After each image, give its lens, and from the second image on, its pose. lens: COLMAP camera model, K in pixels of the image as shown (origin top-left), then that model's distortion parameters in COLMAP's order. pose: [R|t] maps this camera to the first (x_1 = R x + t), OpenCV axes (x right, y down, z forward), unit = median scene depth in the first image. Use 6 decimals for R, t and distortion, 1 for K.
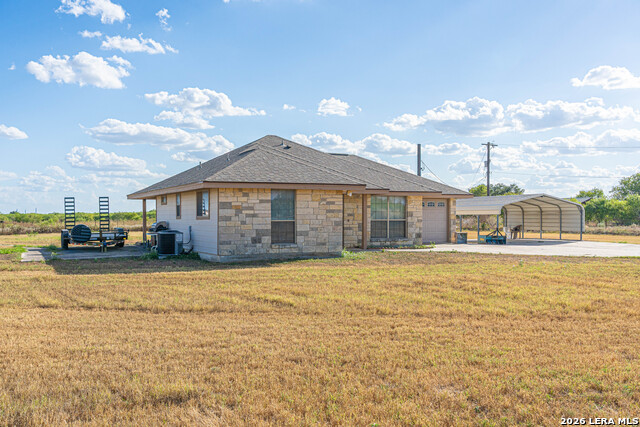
lens RADIAL K [[645.7, 0, 324.3], [0, 645.7, 221.3], [0, 0, 1]] dist [0.005377, 0.000000]
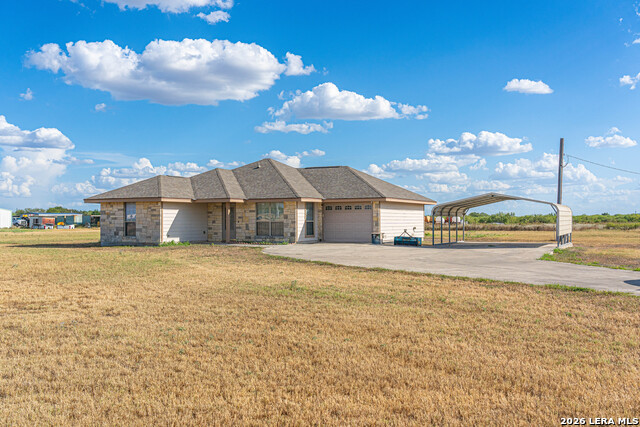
lens RADIAL K [[568.2, 0, 320.0], [0, 568.2, 214.2], [0, 0, 1]] dist [0.056820, 0.004154]
pose [[0.591186, -0.007318, -0.806502, 1.030380], [-0.003091, 0.999931, -0.011339, -0.003721], [0.806529, 0.009196, 0.591123, 0.415700]]
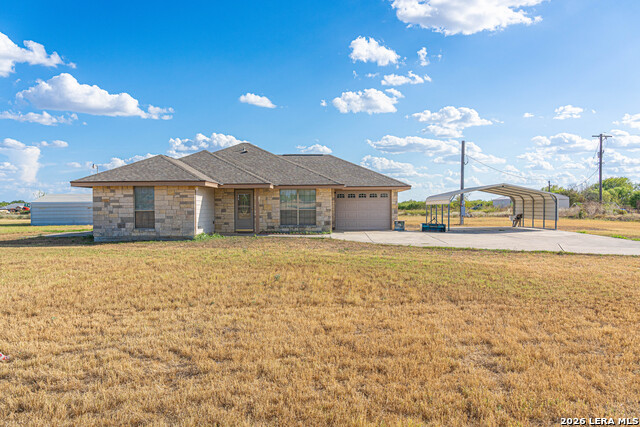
lens RADIAL K [[490.9, 0, 320.7], [0, 490.9, 209.0], [0, 0, 1]] dist [0.006083, 0.014961]
pose [[0.897857, -0.002007, -0.440283, 0.518449], [0.001519, 0.999998, -0.001461, -0.001590], [0.440285, 0.000643, 0.897858, 0.213850]]
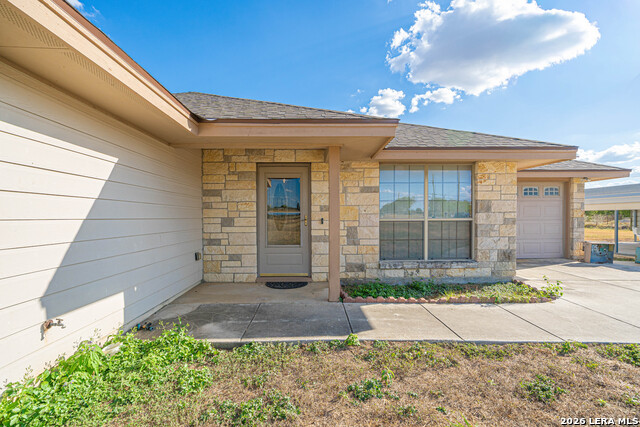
lens RADIAL K [[289.5, 0, 314.7], [0, 289.5, 221.3], [0, 0, 1]] dist [0.000931, 0.000358]
pose [[0.910482, 0.001638, -0.413545, 0.109496], [0.001255, 0.999977, 0.006724, -0.002205], [0.413546, -0.006641, 0.910459, 0.772481]]
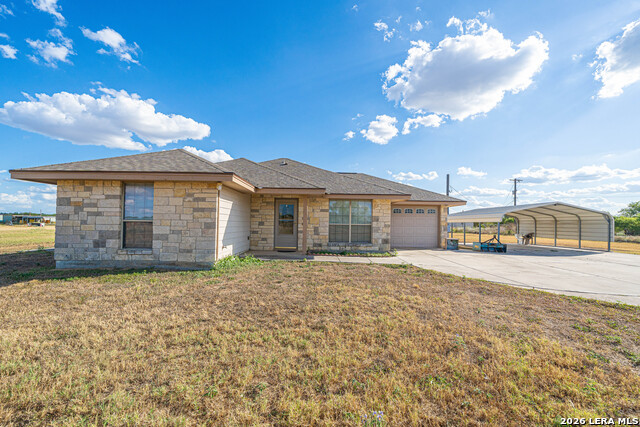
lens RADIAL K [[256.7, 0, 316.8], [0, 256.7, 217.5], [0, 0, 1]] dist [0.000478, 0.000686]
pose [[0.906020, 0.006372, -0.423188, 0.214424], [-0.020242, 0.999395, -0.028287, -0.000300], [0.422751, 0.034195, 0.905600, 0.611792]]
